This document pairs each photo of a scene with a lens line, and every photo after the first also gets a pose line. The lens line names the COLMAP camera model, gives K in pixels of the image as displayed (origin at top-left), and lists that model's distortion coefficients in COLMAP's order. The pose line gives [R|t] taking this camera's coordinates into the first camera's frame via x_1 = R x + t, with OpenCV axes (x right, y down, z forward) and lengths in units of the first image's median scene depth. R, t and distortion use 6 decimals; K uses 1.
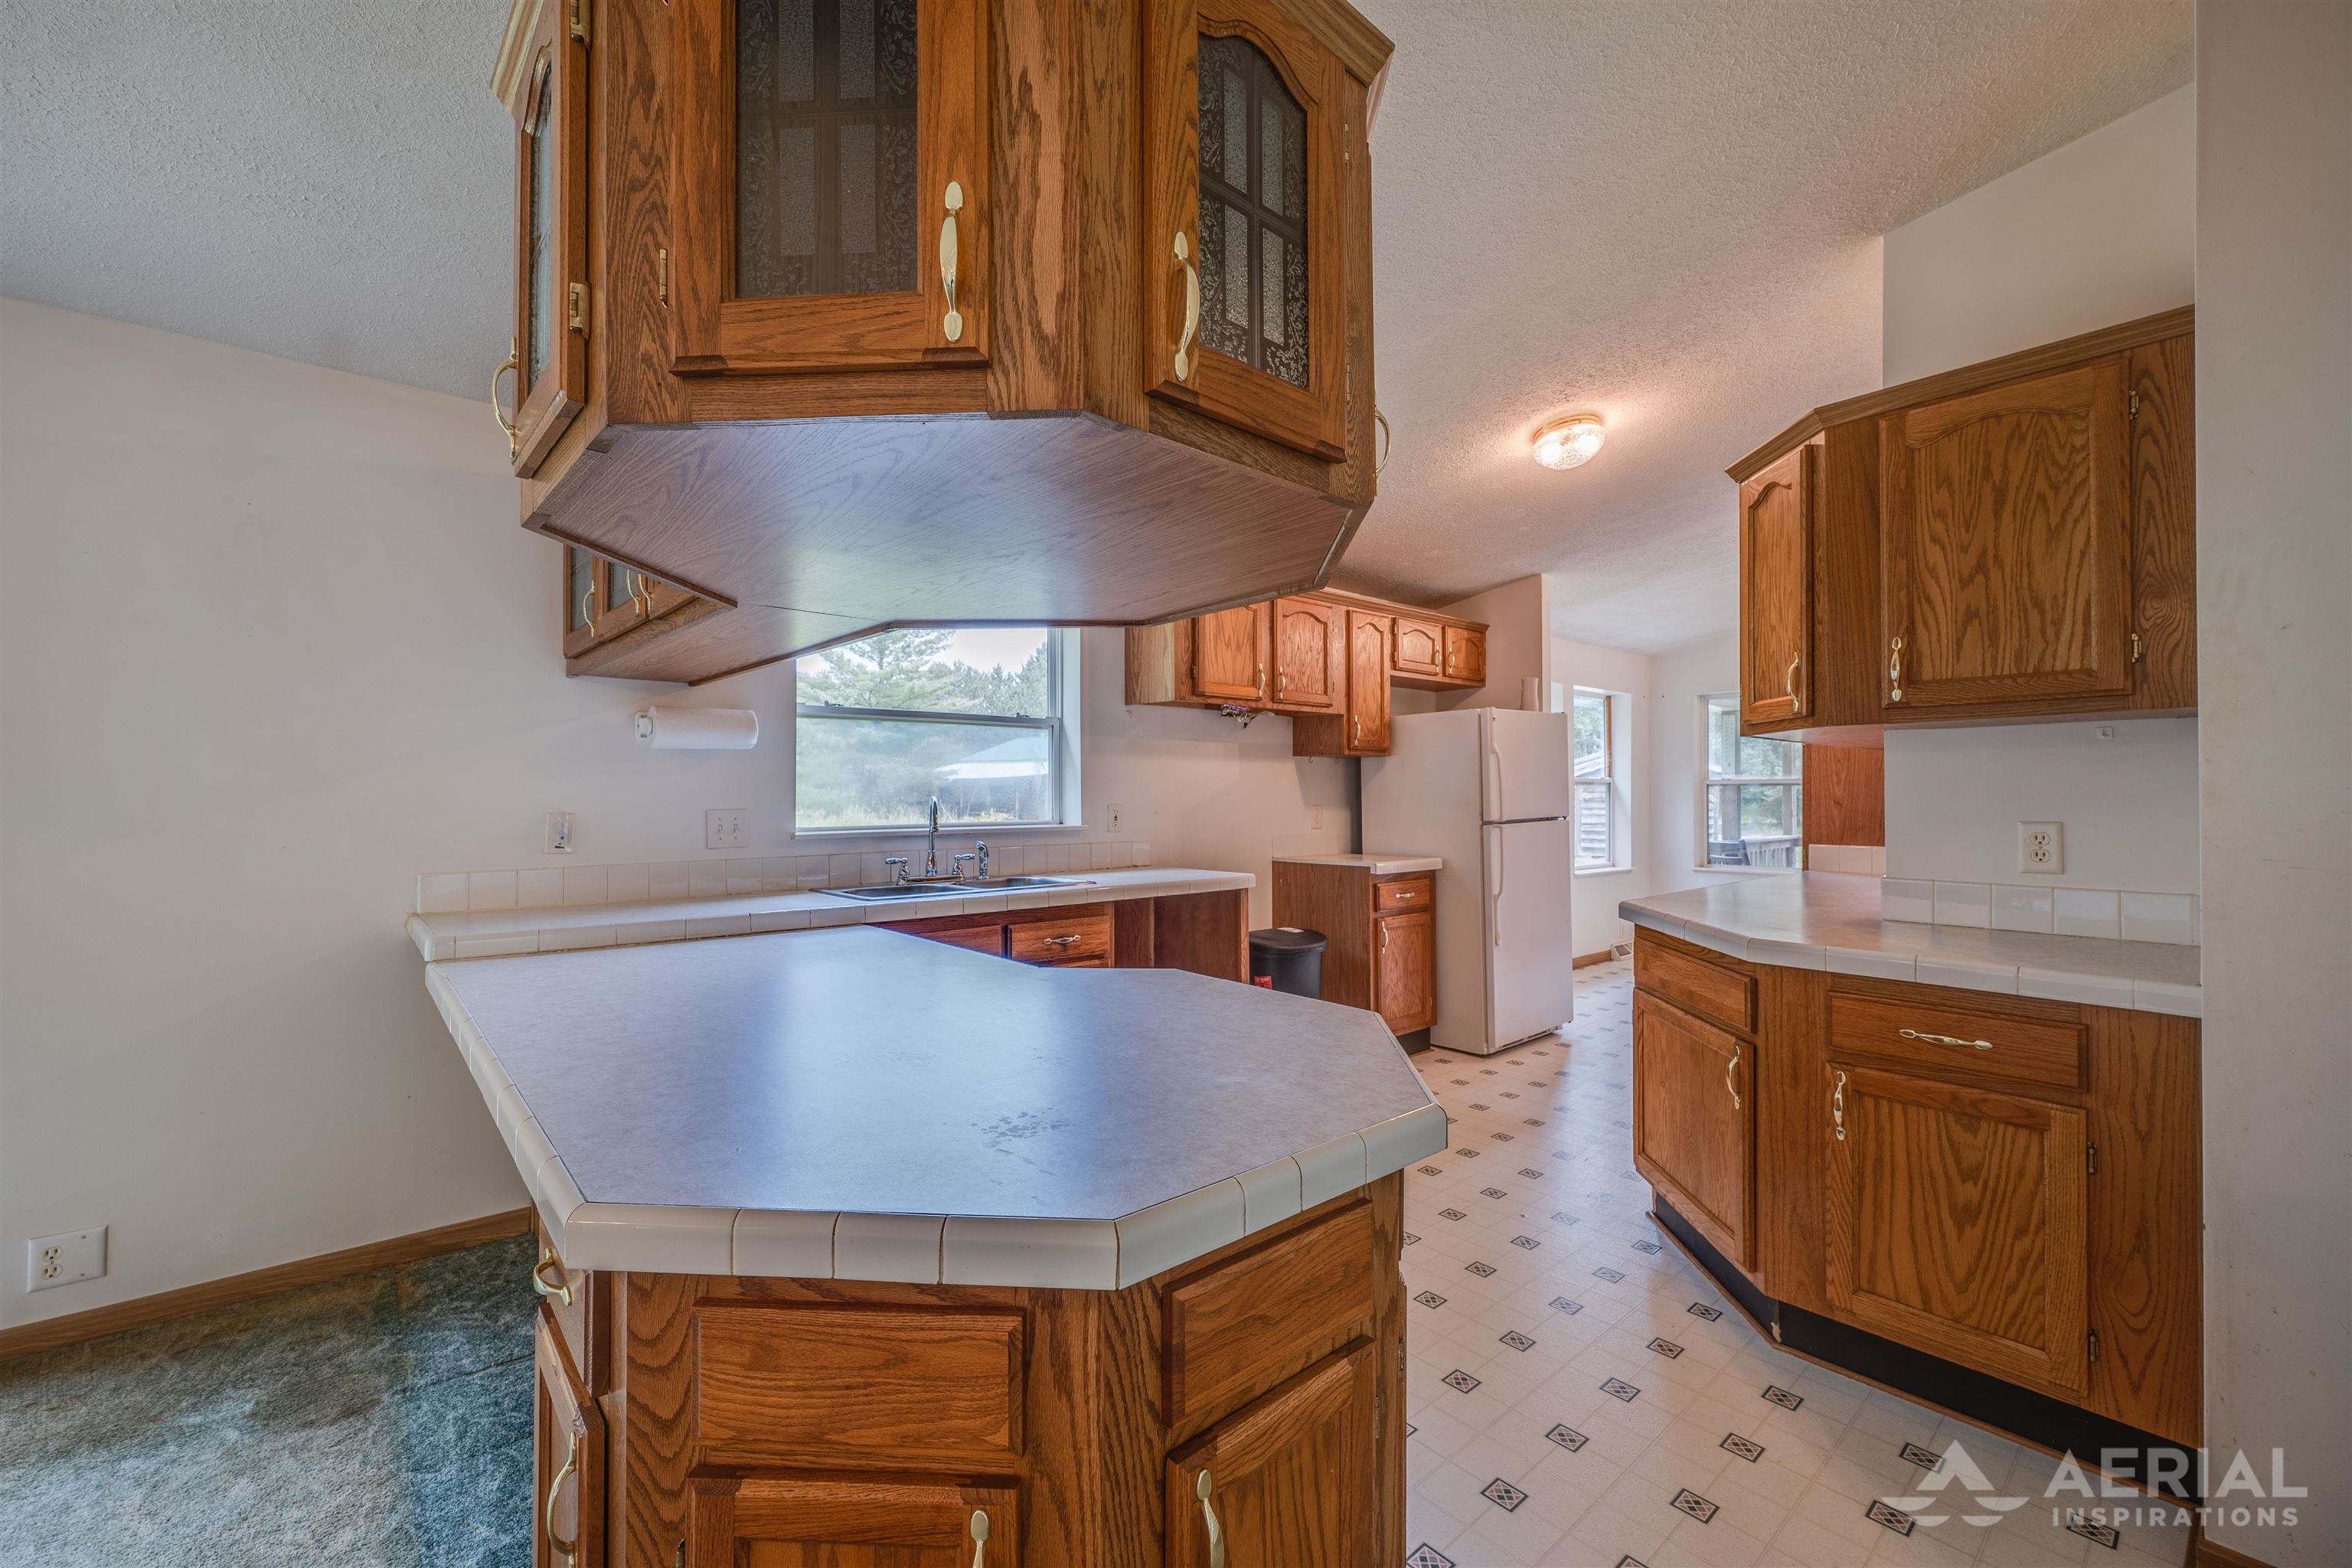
lens RADIAL K [[958.5, 0, 1184.1], [0, 958.5, 777.6], [0, 0, 1]] dist [0.001775, 0.000092]
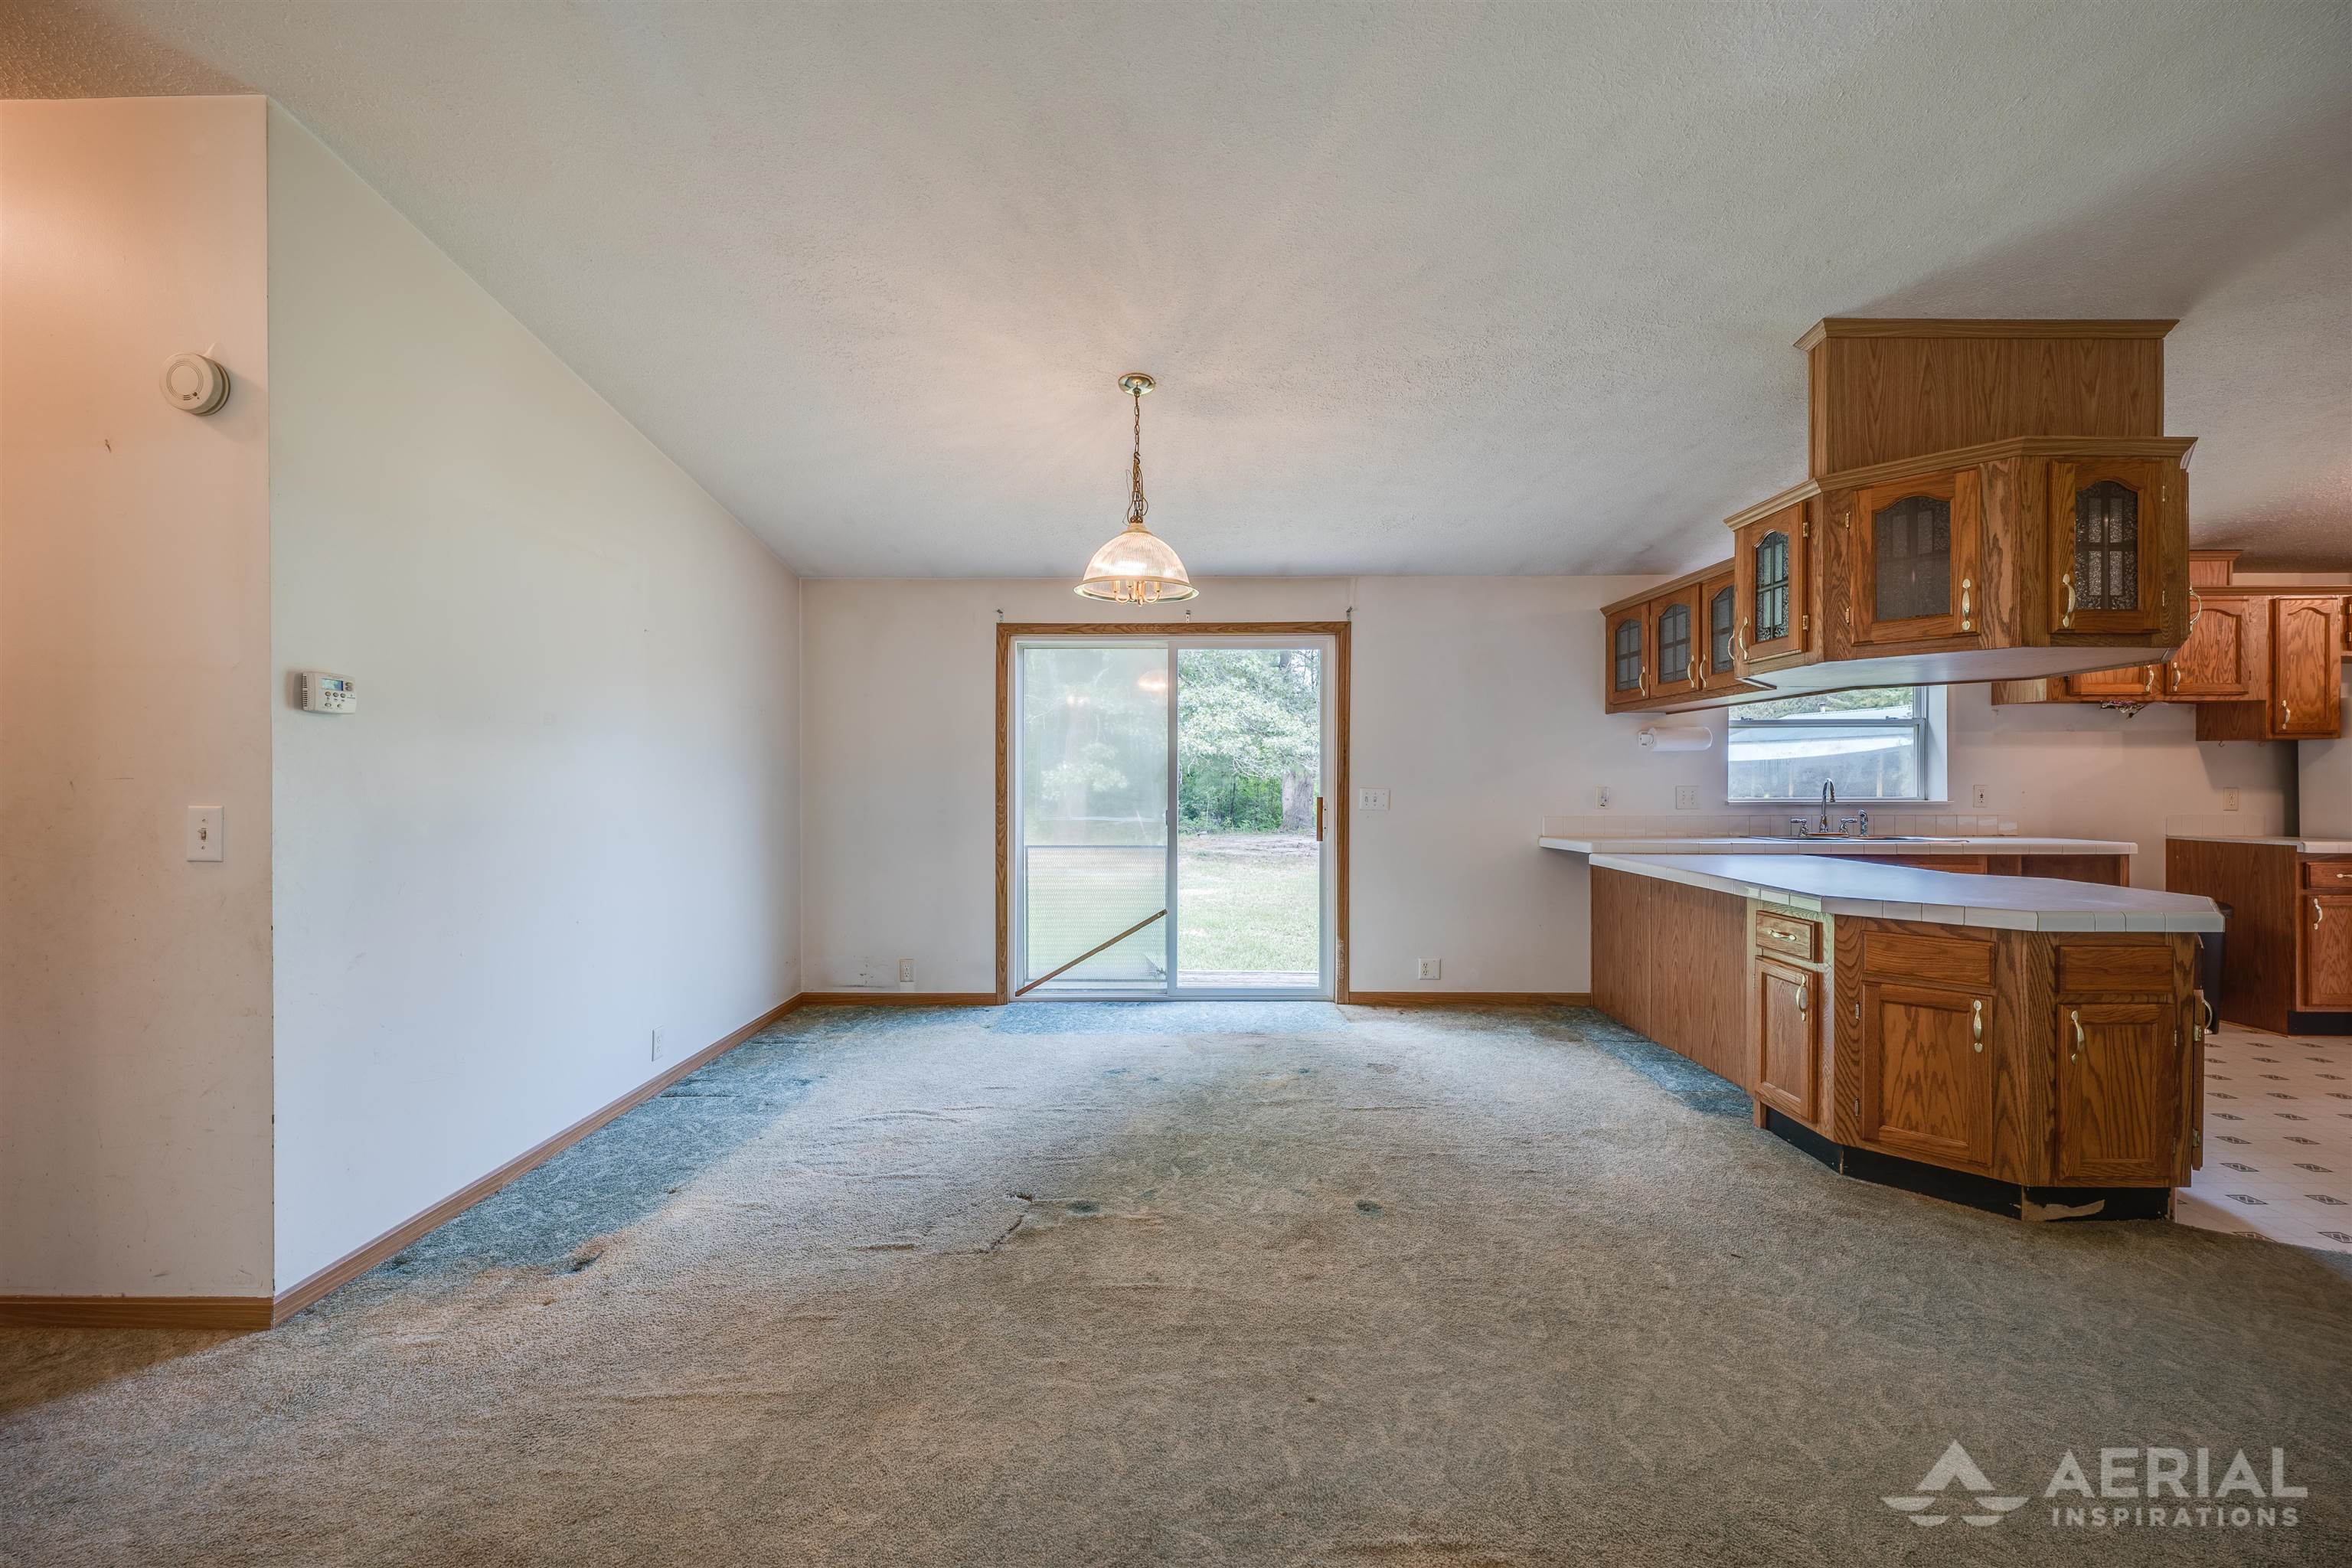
lens RADIAL K [[958.5, 0, 1169.4], [0, 958.5, 783.9], [0, 0, 1]] dist [0.001775, 0.000092]
pose [[0.738929, 0.004180, -0.673770, -0.048438], [0.011307, 0.999763, 0.018603, -0.040892], [0.673689, -0.021365, 0.738706, -2.933096]]
